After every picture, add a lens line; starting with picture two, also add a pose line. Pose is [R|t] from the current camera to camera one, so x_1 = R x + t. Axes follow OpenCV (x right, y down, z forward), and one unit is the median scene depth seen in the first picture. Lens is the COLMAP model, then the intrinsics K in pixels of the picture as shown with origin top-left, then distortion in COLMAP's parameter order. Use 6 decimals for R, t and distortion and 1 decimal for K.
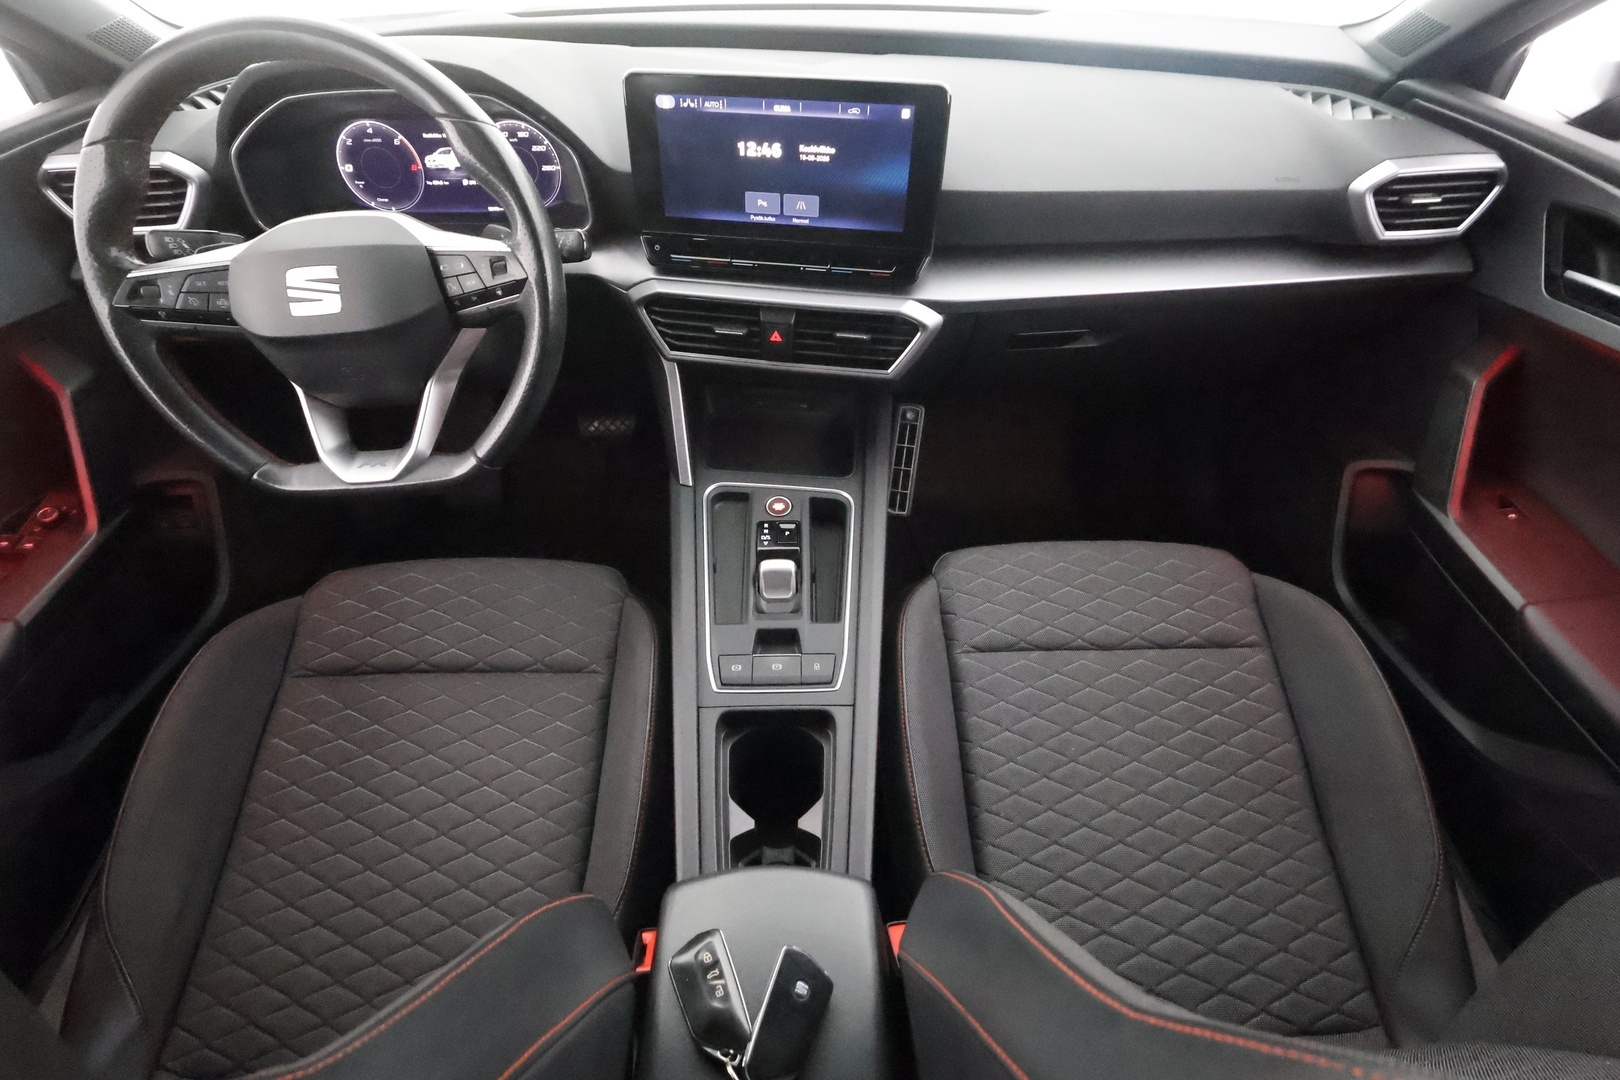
lens RADIAL K [[765.6, 0, 806.3], [0, 765.6, 547.1], [0, 0, 1]] dist [-0.004658, -0.000613]
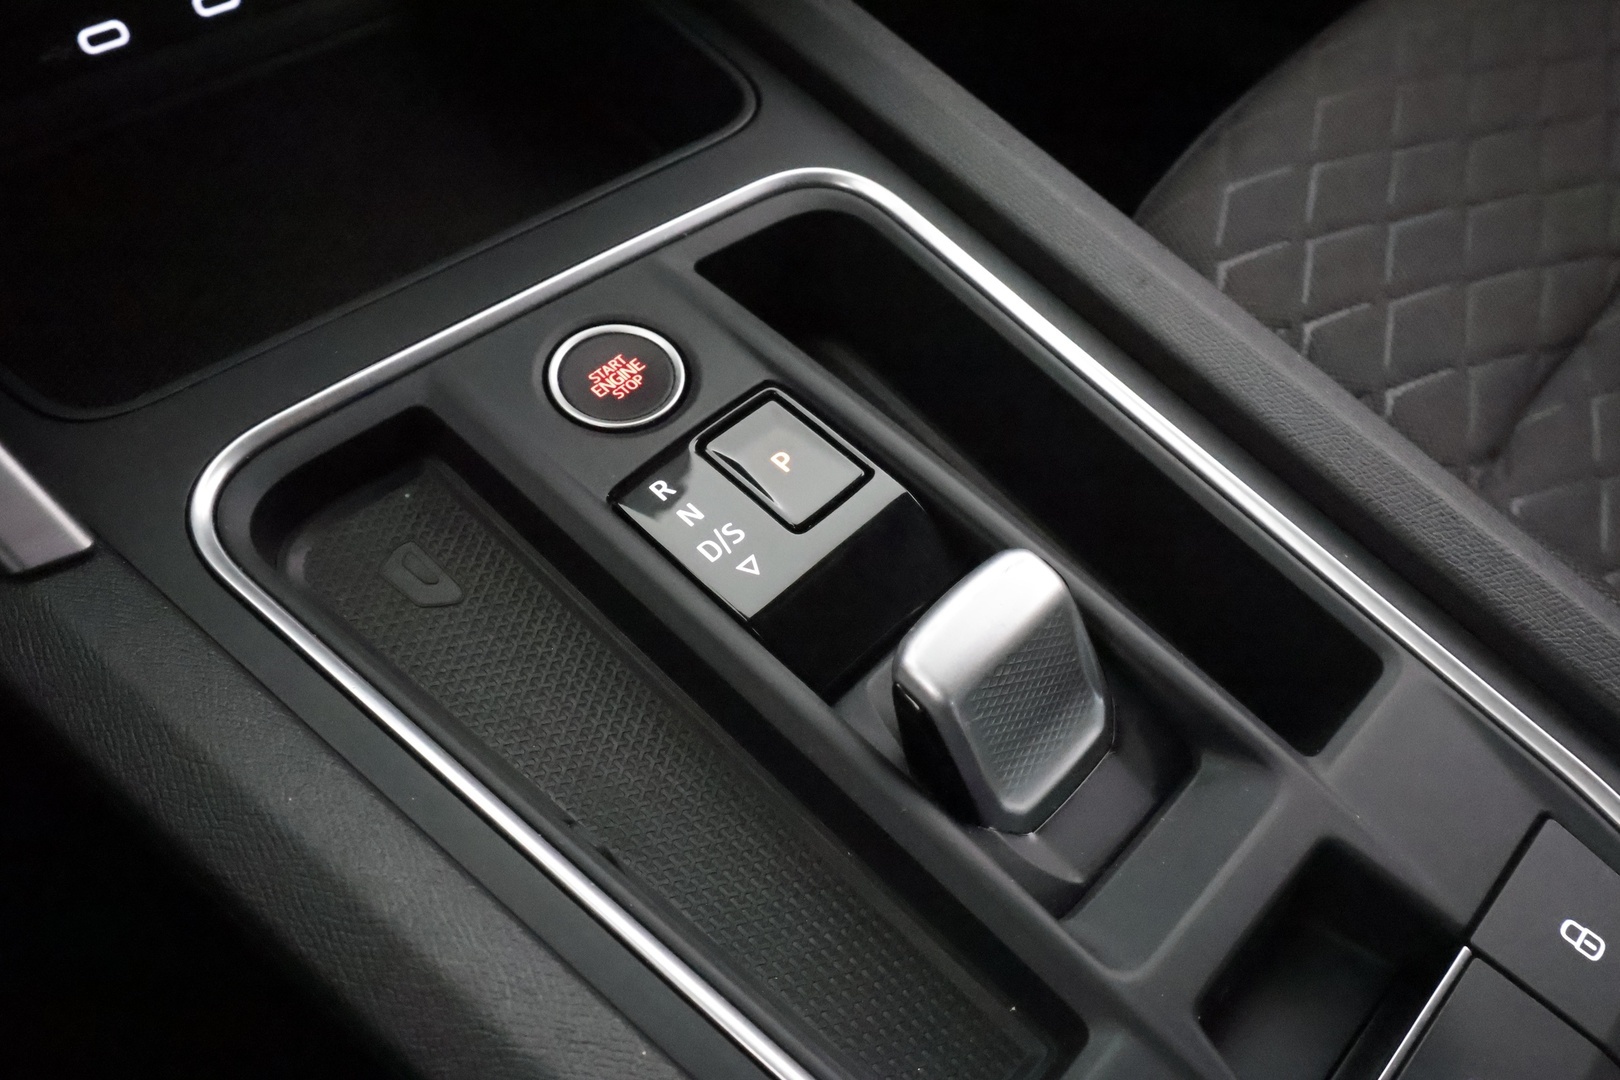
lens RADIAL K [[1313.0, 0, 810.0], [0, 1313.0, 540.0], [0, 0, 1]] dist [-0.005870, -0.005802]
pose [[0.695908, -0.550770, 0.460830, -0.199444], [0.507835, 0.831151, 0.226475, -0.079443], [-0.507755, 0.076420, 0.858105, 0.819065]]
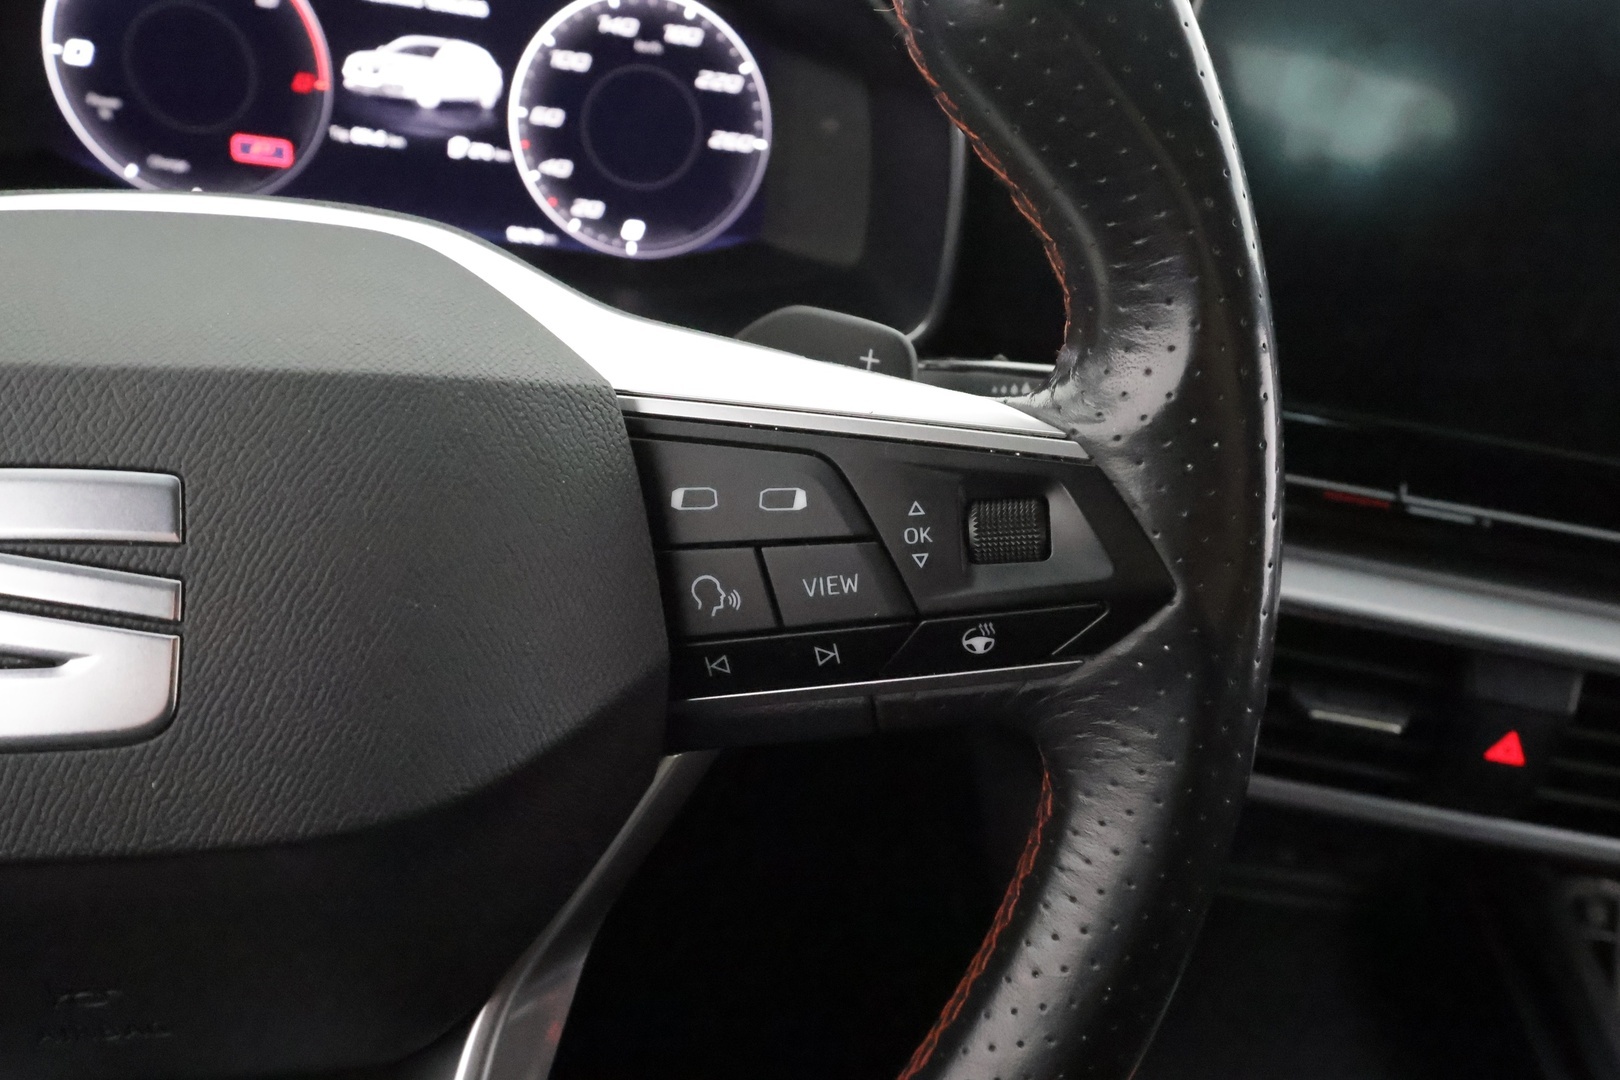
lens RADIAL K [[1305.8, 0, 810.0], [0, 1305.8, 540.0], [0, 0, 1]] dist [-0.008639, 0.000495]
pose [[0.986295, 0.092793, 0.136425, -0.417668], [-0.059800, 0.971686, -0.228584, -0.238918], [-0.153773, 0.217293, 0.963918, 0.572886]]
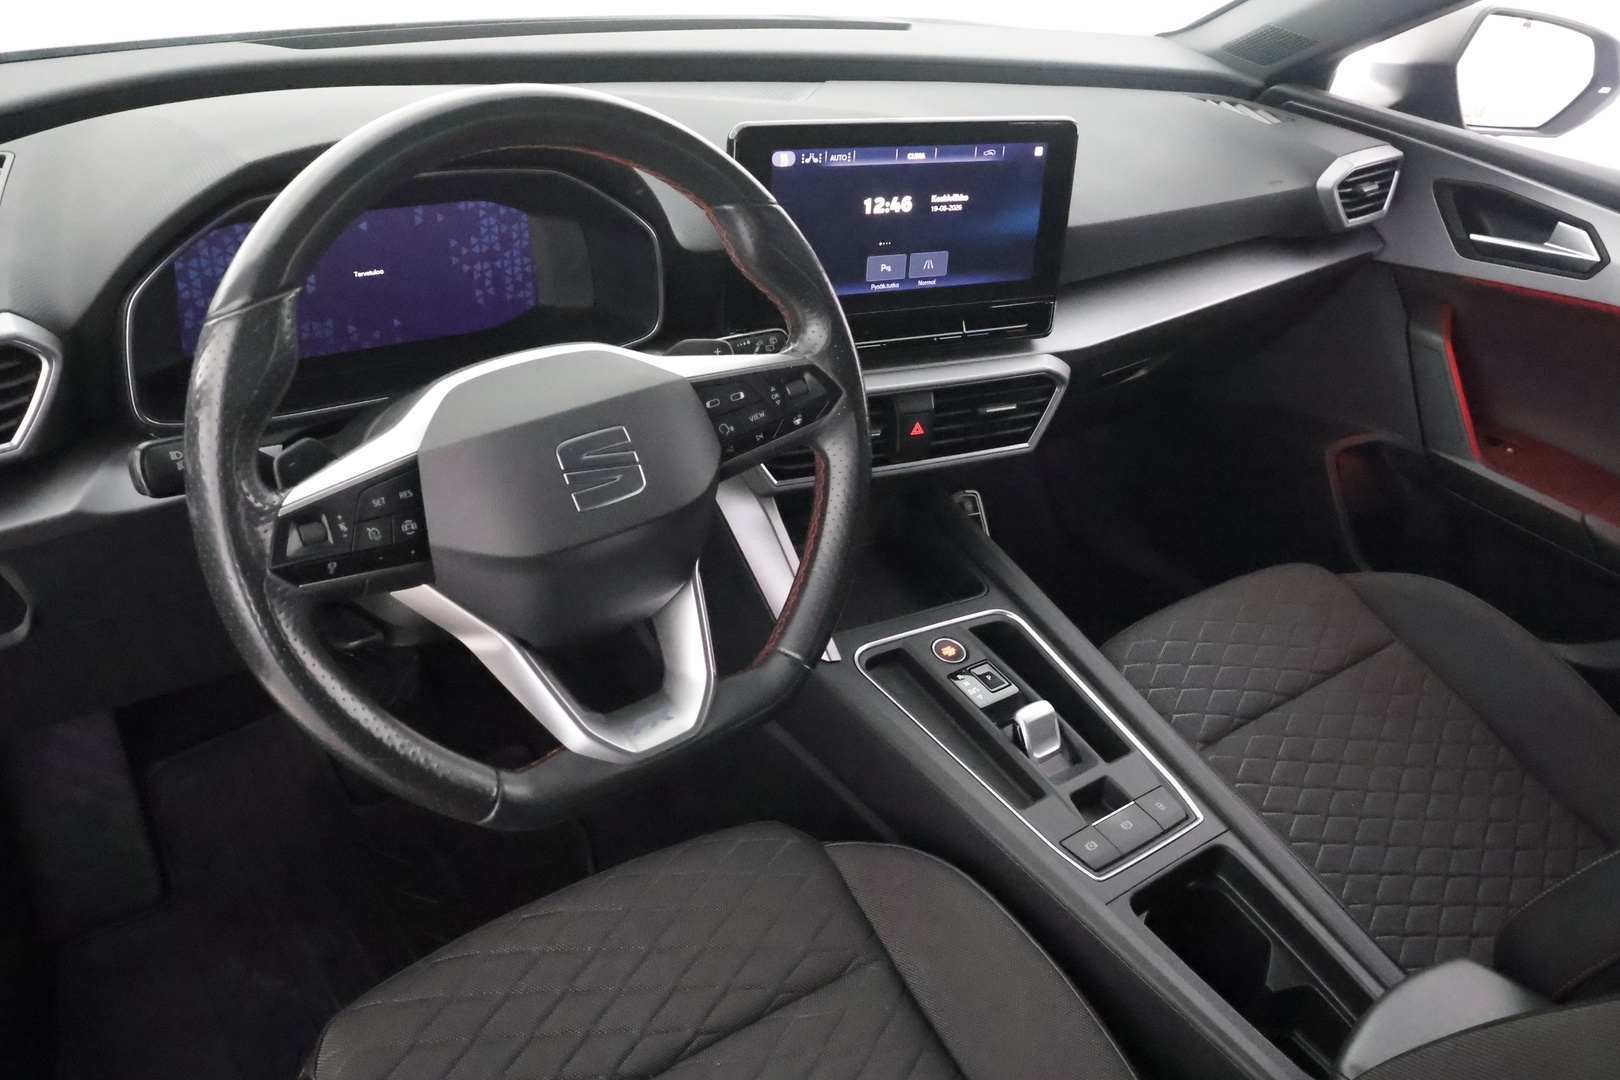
lens RADIAL K [[1313.0, 0, 810.0], [0, 1313.0, 540.0], [0, 0, 1]] dist [-0.005870, -0.005802]
pose [[0.793436, -0.237513, 0.560398, -0.945751], [0.343114, 0.935019, -0.089507, -0.099095], [-0.502724, 0.263299, 0.823372, 0.012453]]
